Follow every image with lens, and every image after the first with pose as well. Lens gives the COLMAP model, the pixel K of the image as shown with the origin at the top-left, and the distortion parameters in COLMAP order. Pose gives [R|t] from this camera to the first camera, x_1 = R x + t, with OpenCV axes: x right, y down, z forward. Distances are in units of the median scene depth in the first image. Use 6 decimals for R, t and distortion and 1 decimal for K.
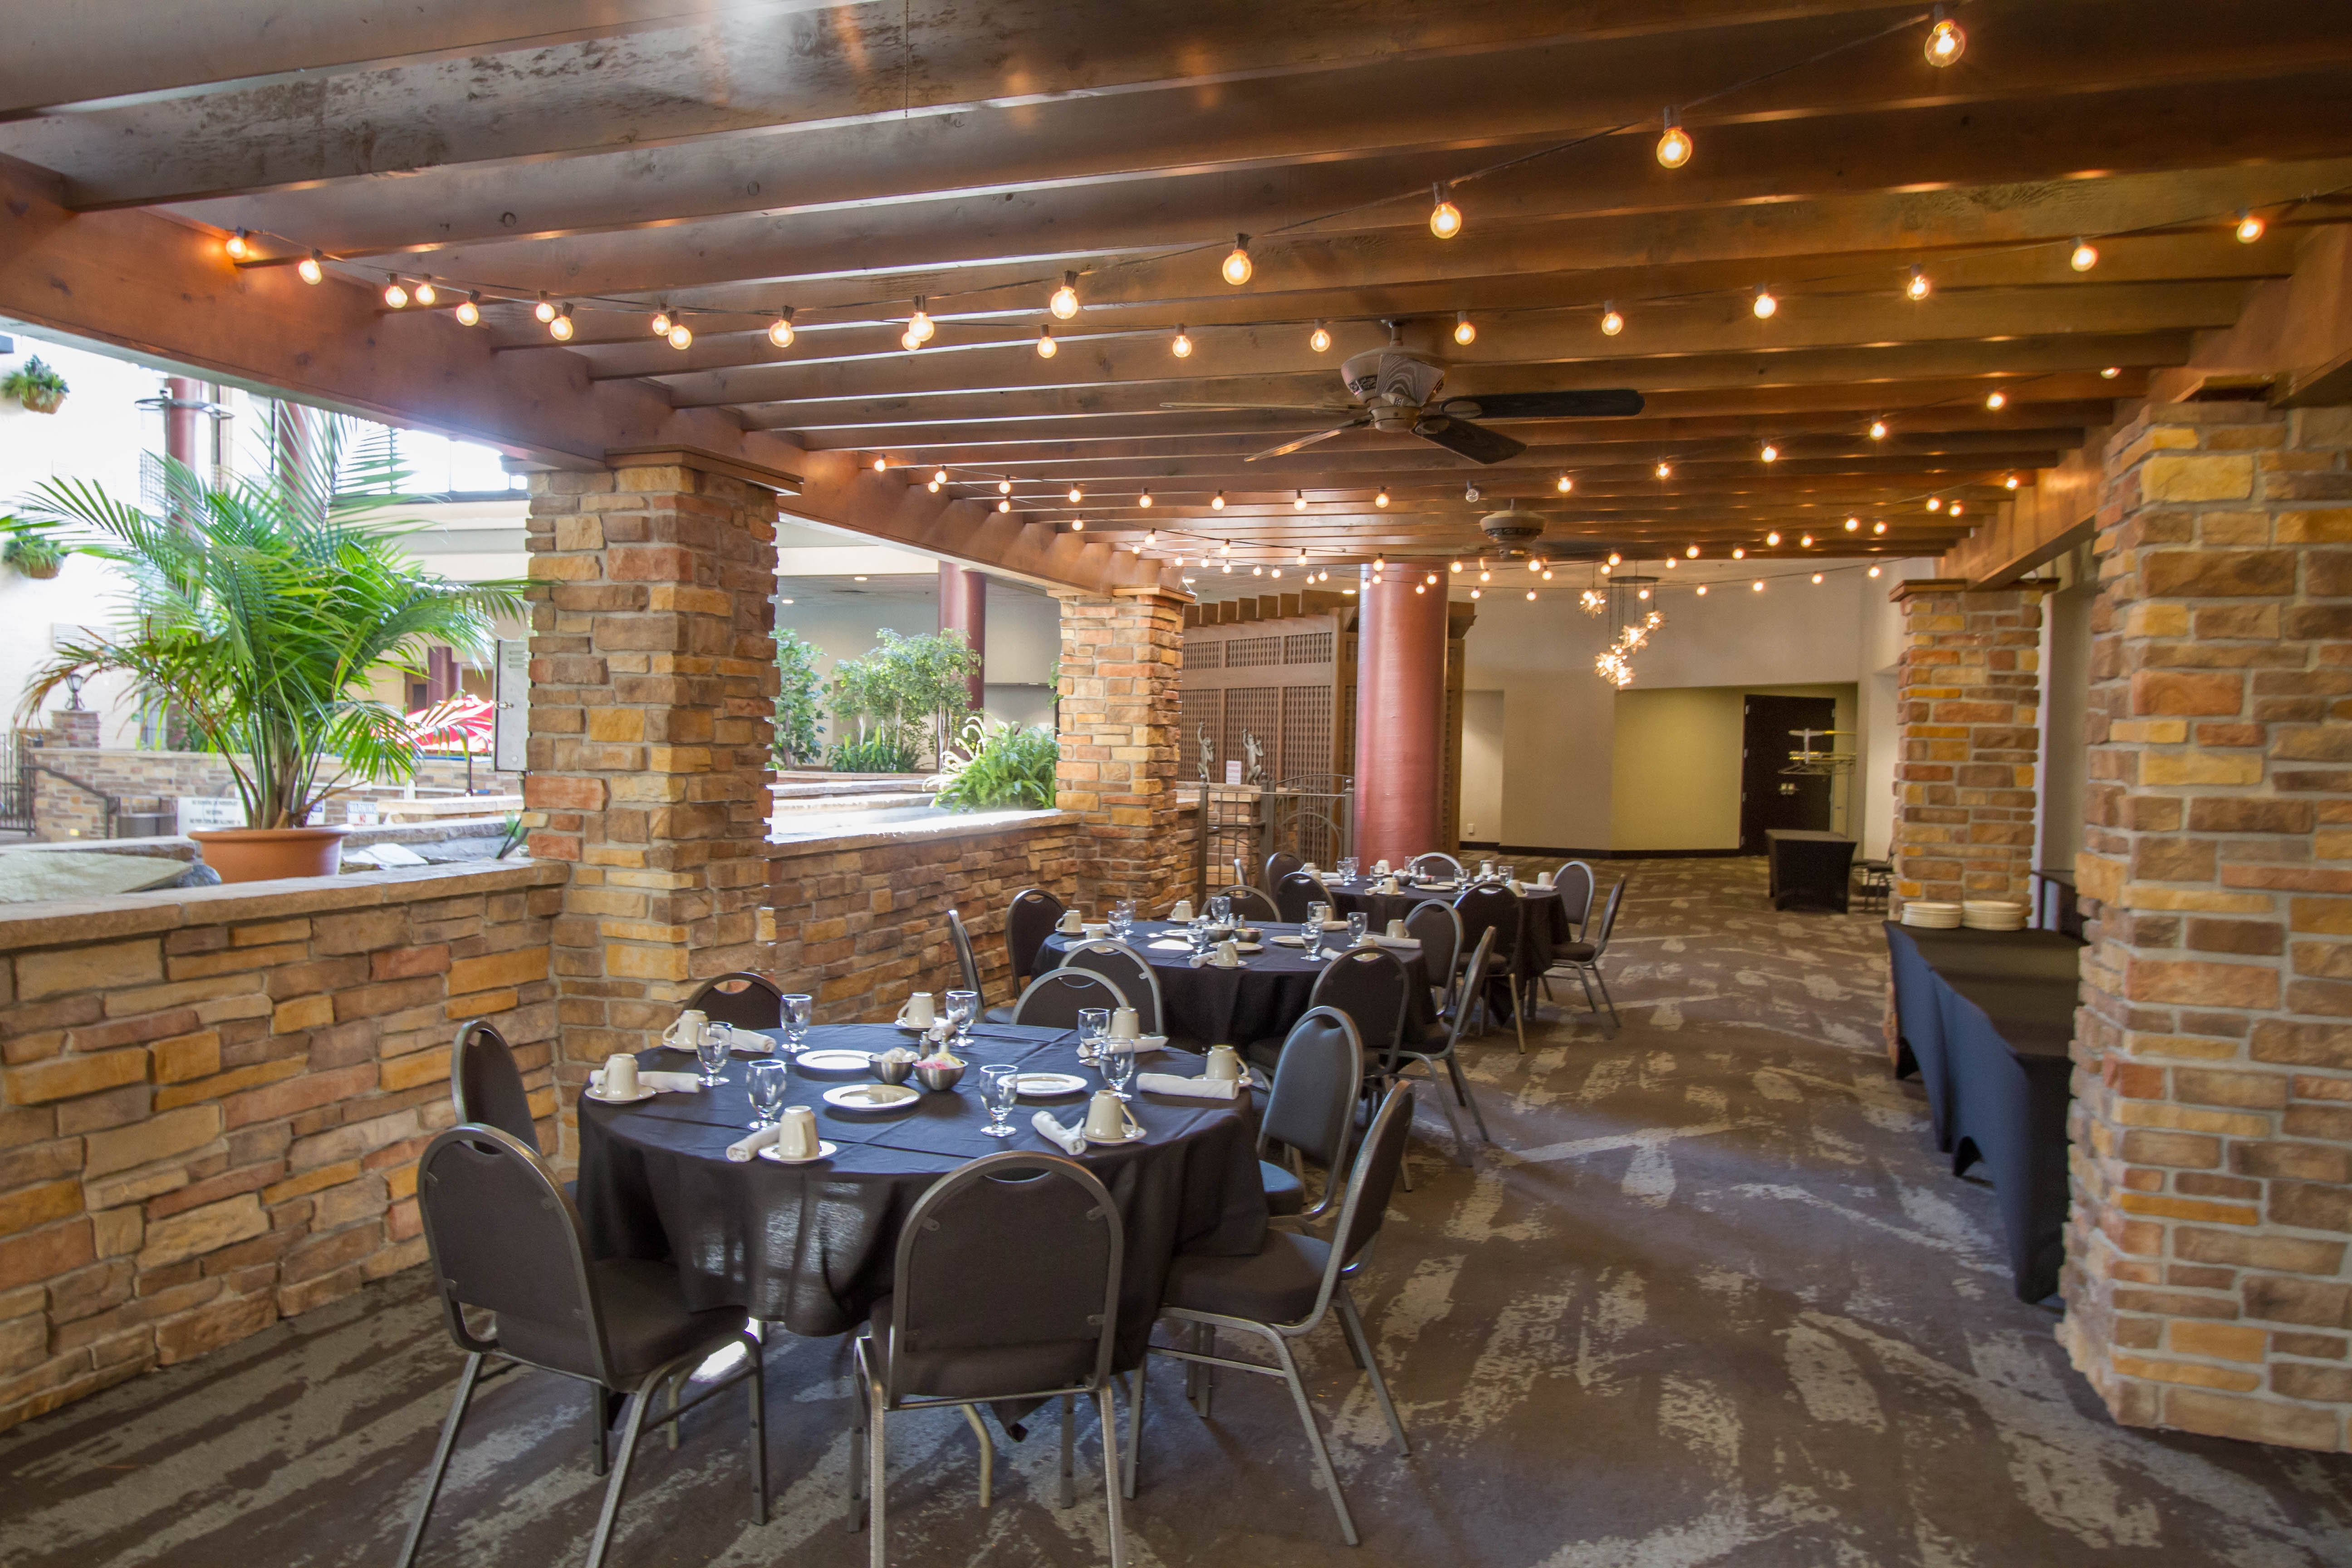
lens RADIAL K [[1579.7, 0, 1176.0], [0, 1579.7, 784.0], [0, 0, 1]] dist [-0.000451, -0.000585]
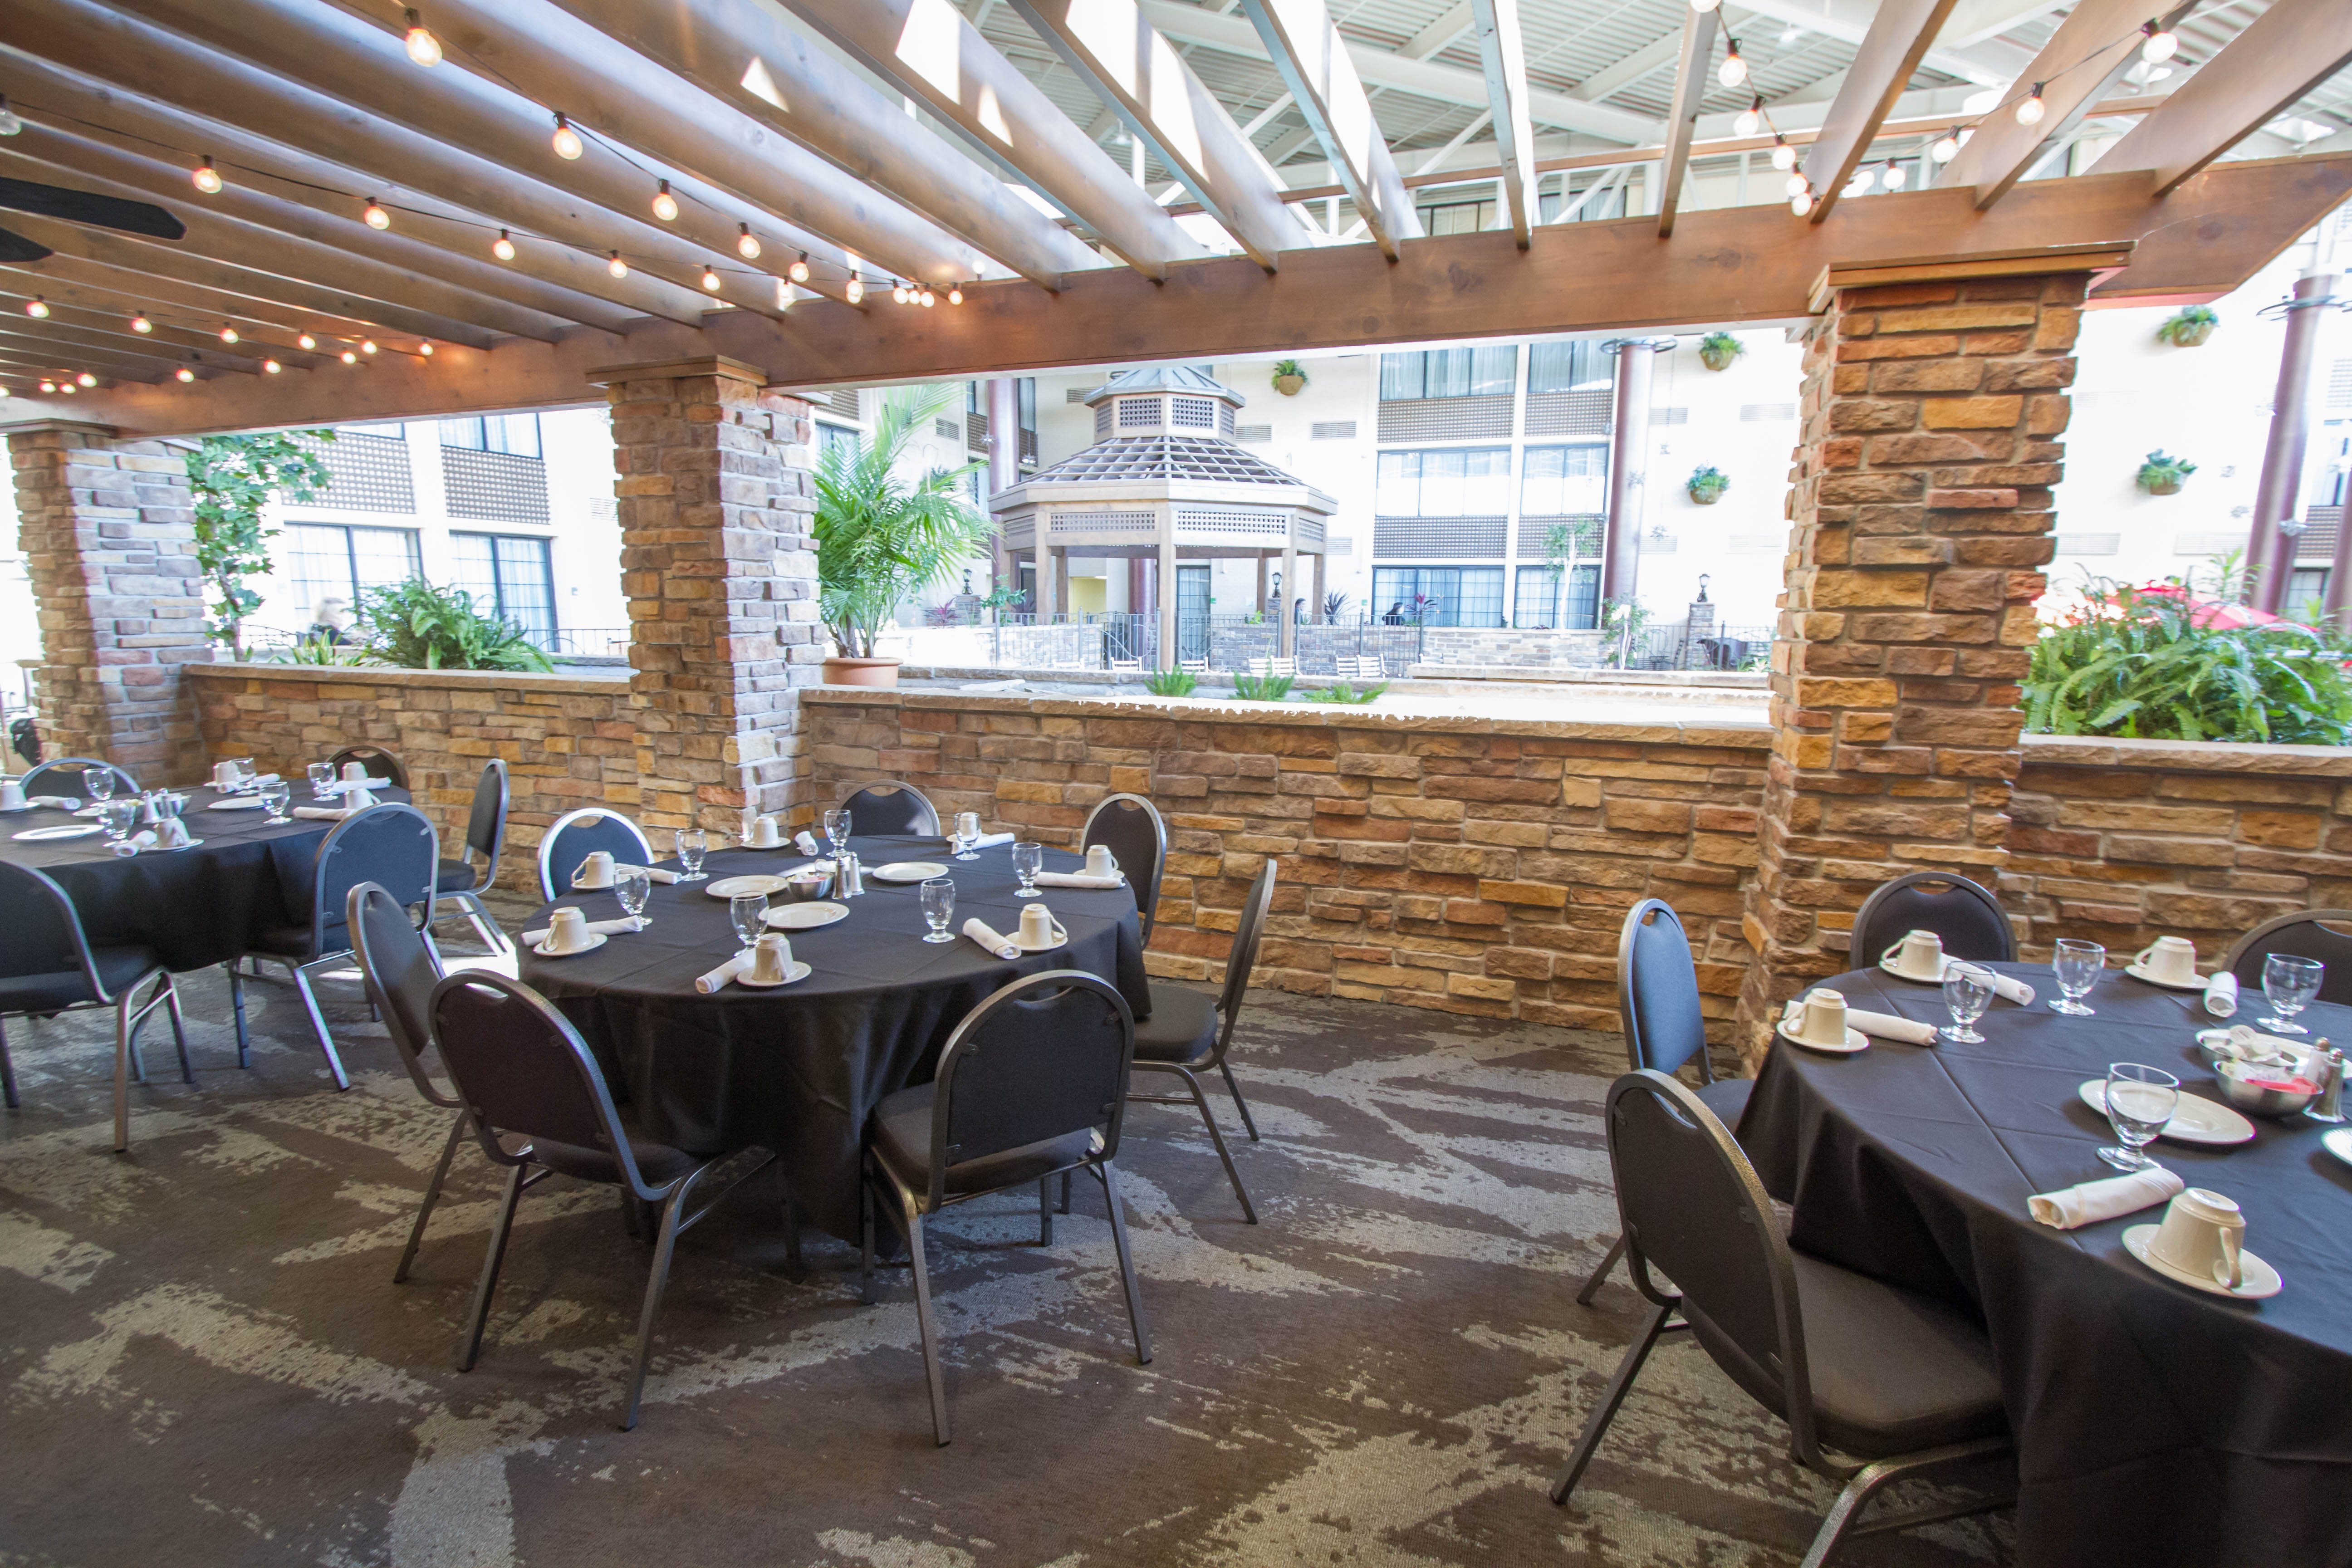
lens RADIAL K [[1099.6, 0, 1176.0], [0, 1099.6, 784.0], [0, 0, 1]] dist [-0.011199, 0.000118]
pose [[-0.030453, 0.137018, -0.990100, 0.600820], [-0.038114, 0.989680, 0.138132, -0.015118], [0.998809, 0.041943, -0.024916, 1.447646]]
